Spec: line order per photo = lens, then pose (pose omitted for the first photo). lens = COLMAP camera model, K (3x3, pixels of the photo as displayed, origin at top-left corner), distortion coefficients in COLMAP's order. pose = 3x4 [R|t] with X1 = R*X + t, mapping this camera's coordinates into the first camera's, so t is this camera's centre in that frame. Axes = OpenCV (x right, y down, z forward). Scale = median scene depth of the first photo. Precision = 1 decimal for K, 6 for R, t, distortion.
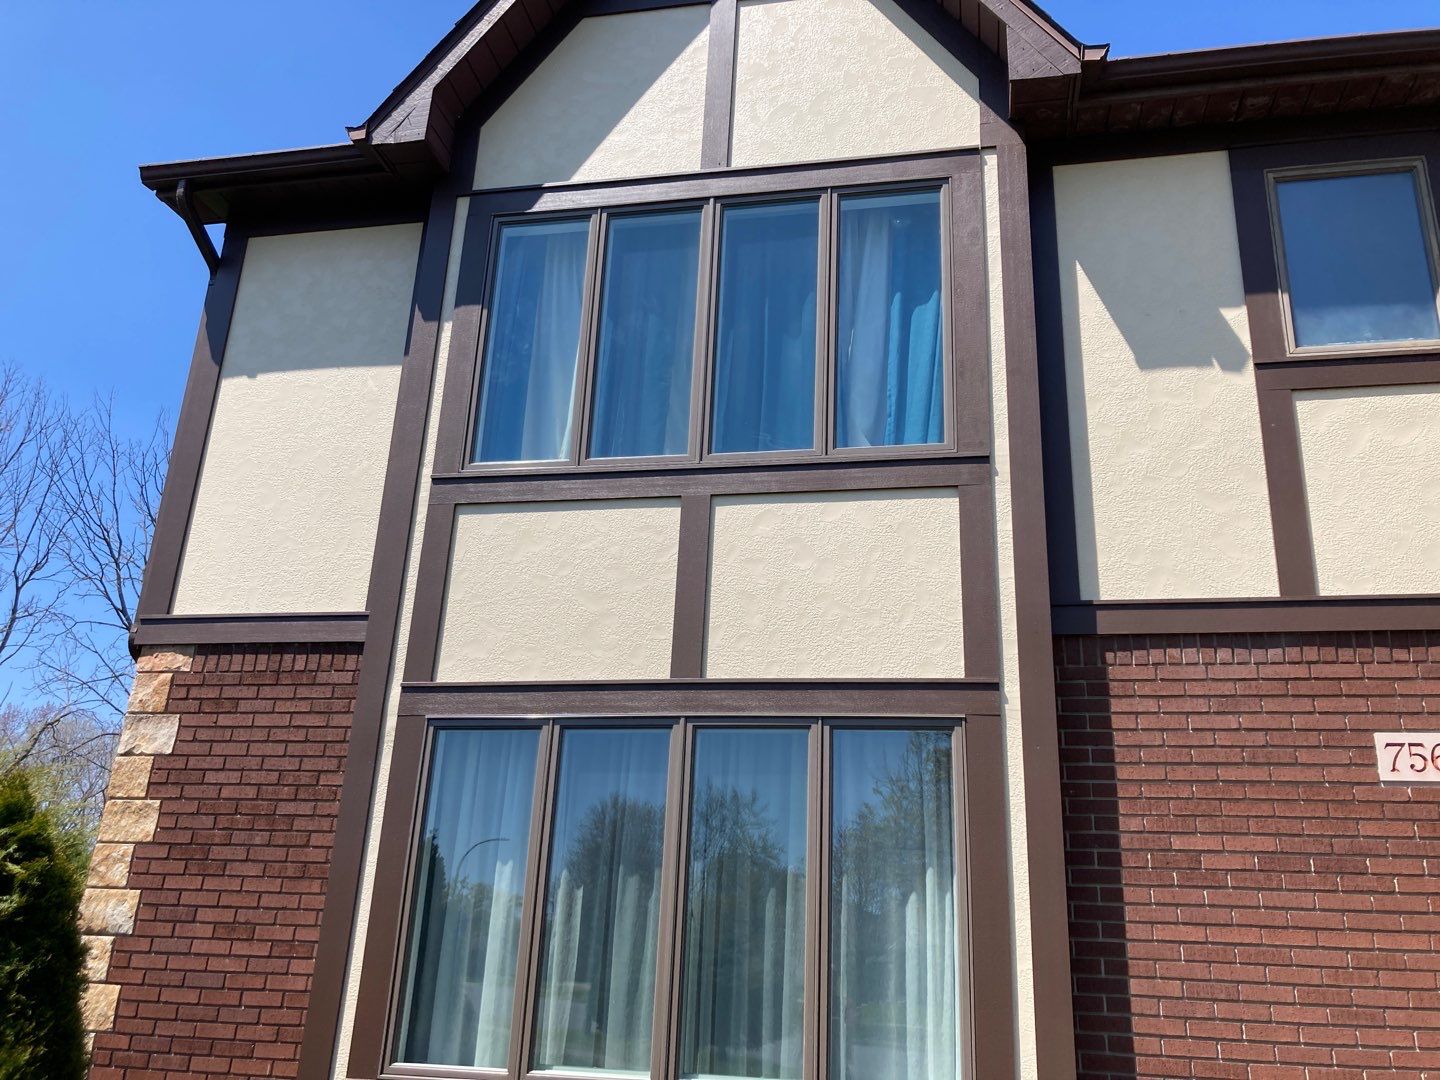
lens RADIAL K [[1171.8, 0, 735.1], [0, 1171.8, 543.7], [0, 0, 1]] dist [0.038301, -0.052718]
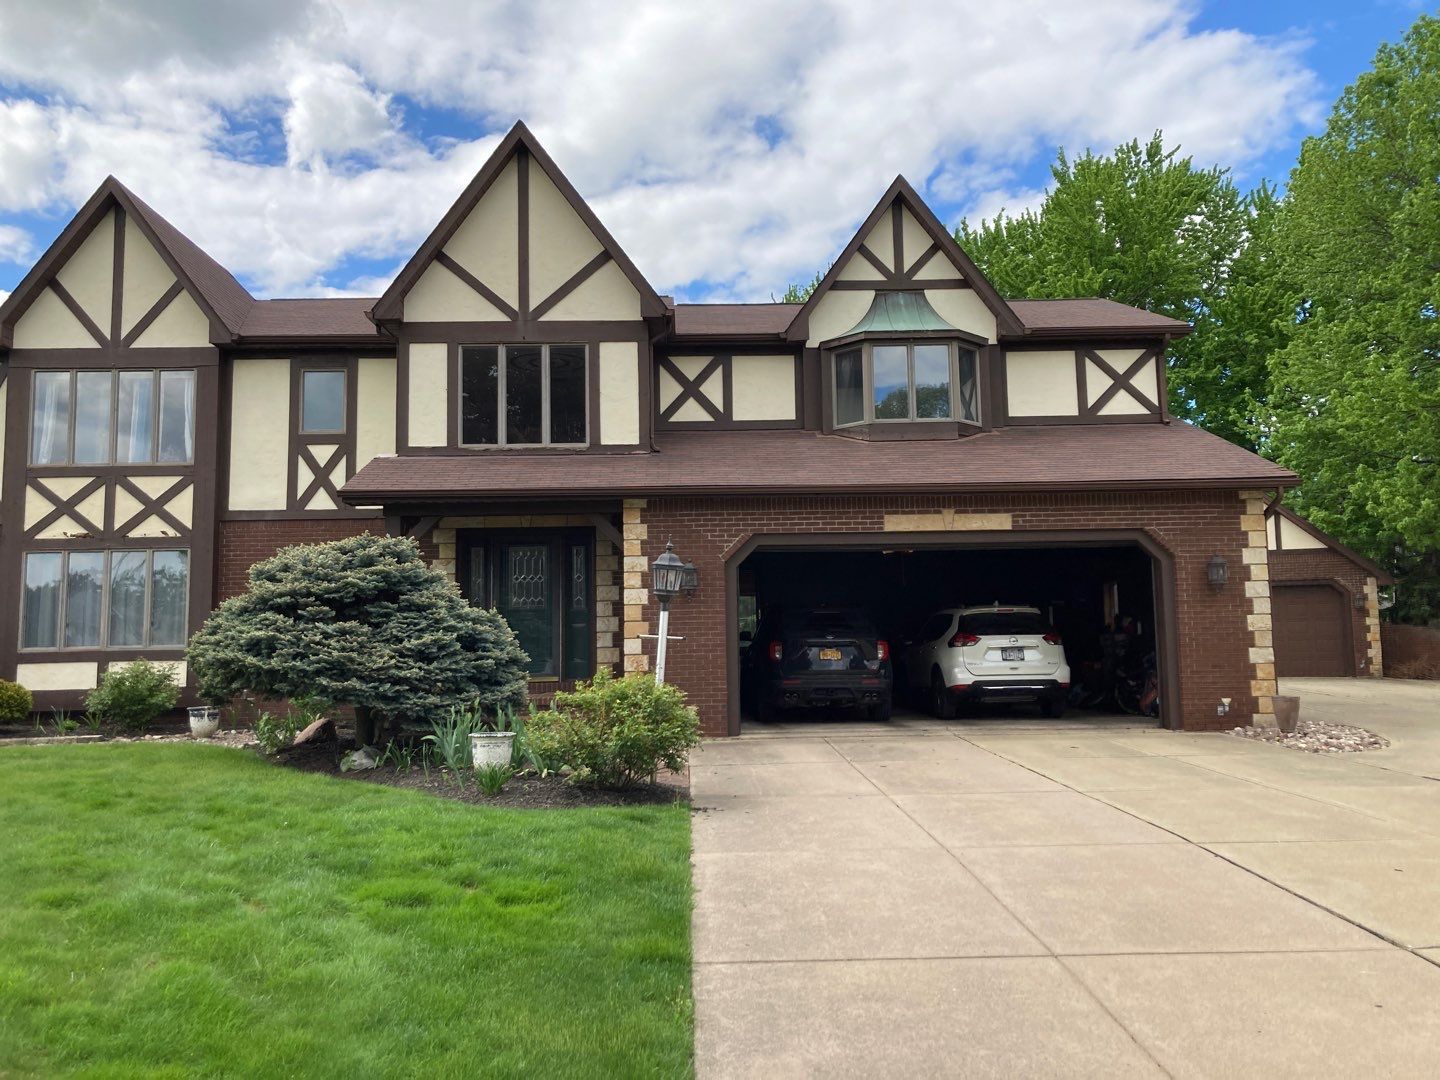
lens RADIAL K [[1171.8, 0, 718.2], [0, 1171.8, 526.9], [0, 0, 1]] dist [0.038301, -0.052718]
pose [[0.972672, -0.039289, 0.228837, 0.820143], [-0.019529, 0.968243, 0.249247, -0.730055], [-0.231362, -0.246905, 0.941015, -2.380339]]
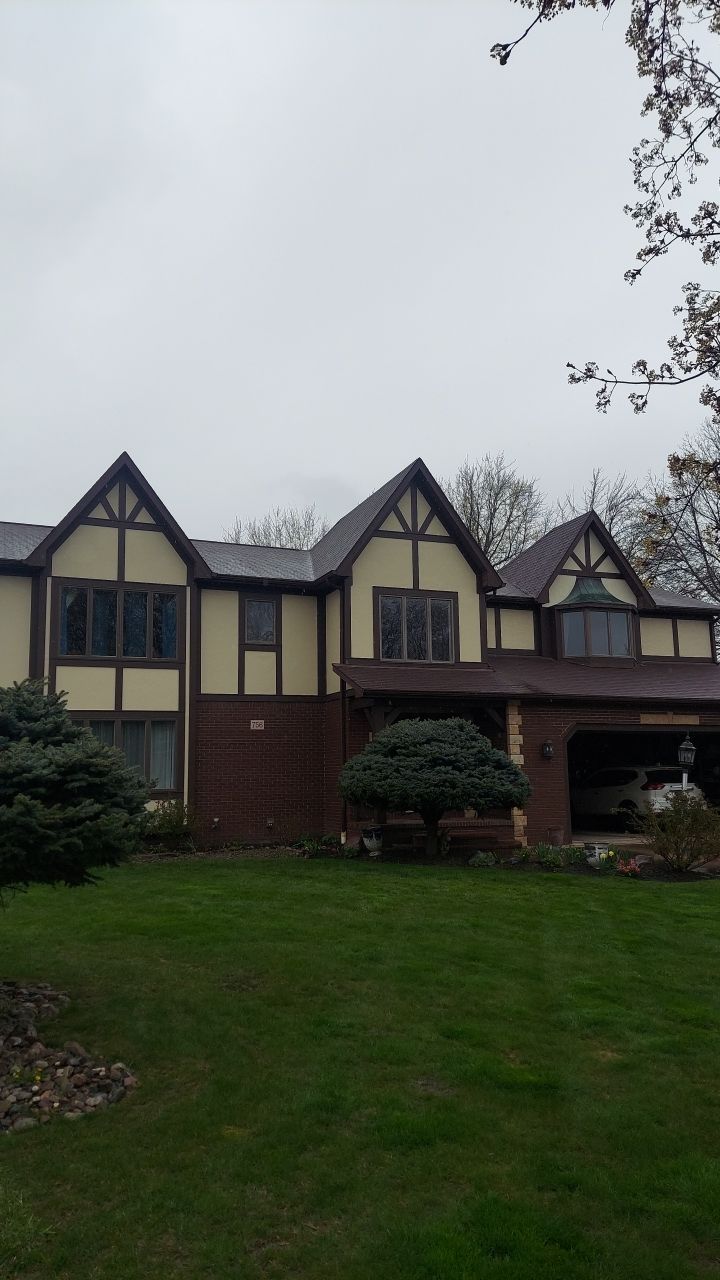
lens RADIAL K [[901.9, 0, 366.0], [0, 901.9, 648.6], [0, 0, 1]] dist [0.115262, -0.104169]
pose [[0.829104, 0.021512, 0.558680, -1.164489], [-0.142310, 0.974467, 0.173671, -0.827667], [-0.540679, -0.223497, 0.810996, -2.233756]]
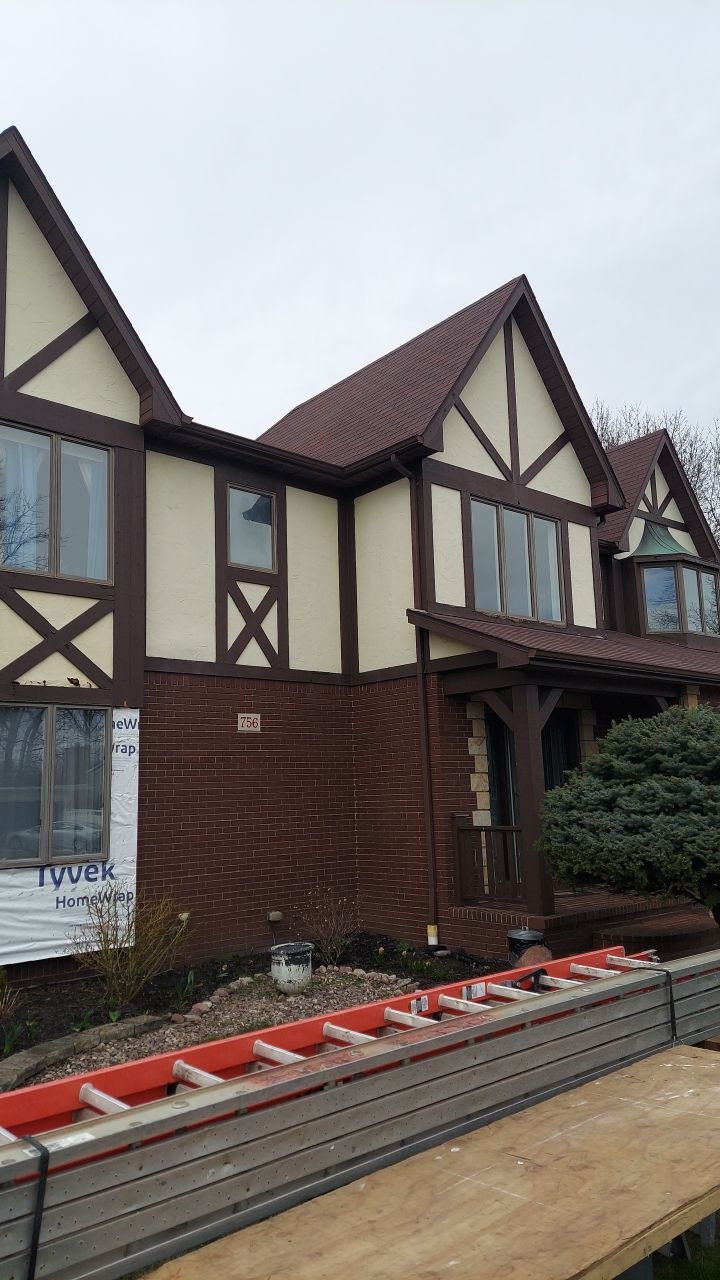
lens RADIAL K [[901.9, 0, 356.2], [0, 901.9, 648.0], [0, 0, 1]] dist [0.115262, -0.104169]
pose [[0.610381, 0.067685, 0.789211, -0.863116], [-0.217900, 0.972250, 0.085143, -0.204808], [-0.761547, -0.223938, 0.608192, -0.427833]]
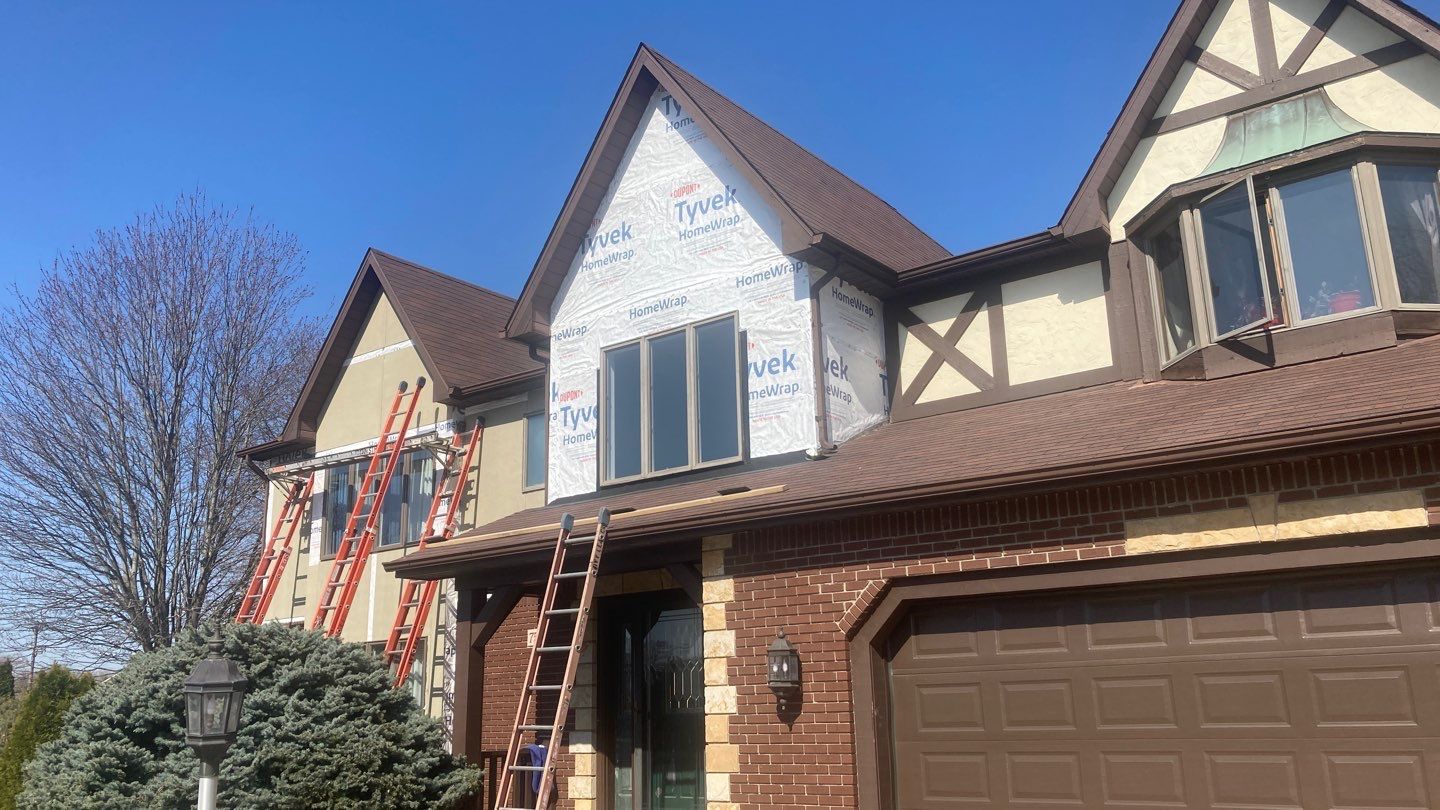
lens RADIAL K [[1172.8, 0, 717.7], [0, 1172.8, 392.5], [0, 0, 1]] dist [0.039738, -0.061676]
pose [[0.896910, -0.179732, -0.404041, 1.973726], [0.210537, 0.977038, 0.032739, -0.367290], [0.388879, -0.114429, 0.914155, -1.278265]]
